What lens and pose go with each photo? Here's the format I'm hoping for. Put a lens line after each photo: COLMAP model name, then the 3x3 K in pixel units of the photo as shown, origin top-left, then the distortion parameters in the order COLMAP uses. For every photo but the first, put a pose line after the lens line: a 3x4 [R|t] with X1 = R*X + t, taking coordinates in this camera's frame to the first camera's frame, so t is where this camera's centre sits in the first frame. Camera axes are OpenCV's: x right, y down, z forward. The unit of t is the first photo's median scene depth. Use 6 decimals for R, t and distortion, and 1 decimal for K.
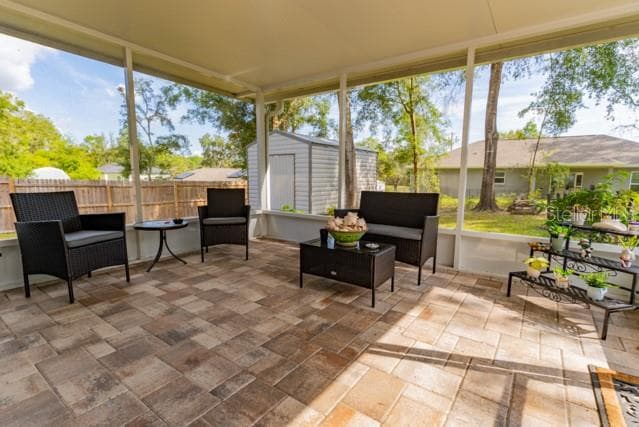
lens RADIAL K [[299.6, 0, 319.5], [0, 299.6, 213.5], [0, 0, 1]] dist [0.001024, 0.000163]
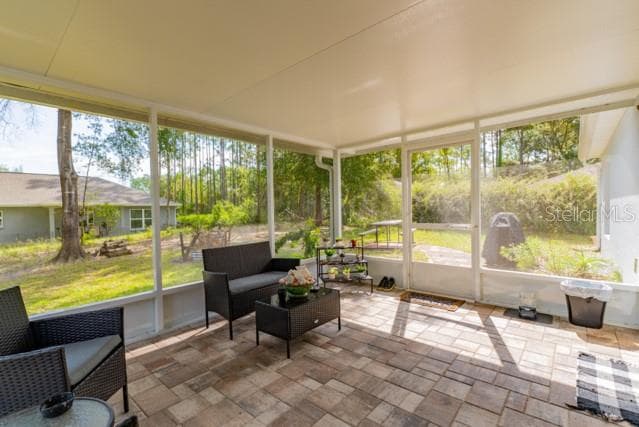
lens RADIAL K [[299.6, 0, 319.5], [0, 299.6, 213.5], [0, 0, 1]] dist [0.001024, 0.000163]
pose [[0.091114, -0.027405, 0.995463, -0.971747], [0.145341, 0.989284, 0.013931, -0.196143], [-0.985177, 0.143412, 0.094121, 0.762474]]
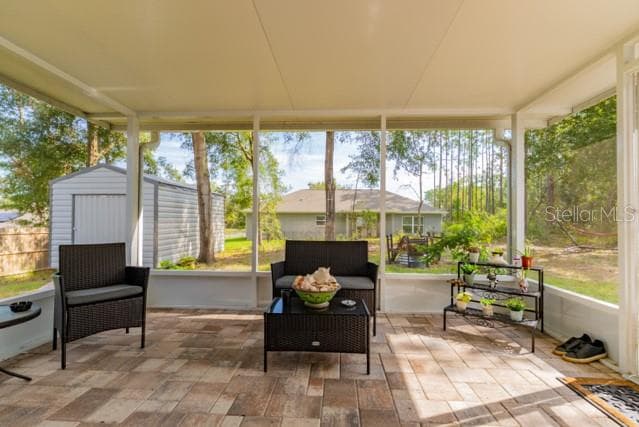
lens RADIAL K [[297.1, 0, 319.5], [0, 297.1, 213.5], [0, 0, 1]] dist [-0.000133, 0.000144]
pose [[0.844551, 0.009632, 0.535388, -0.359793], [0.066788, 0.990136, -0.123169, -0.052218], [-0.531293, 0.139780, 0.835577, 0.234348]]
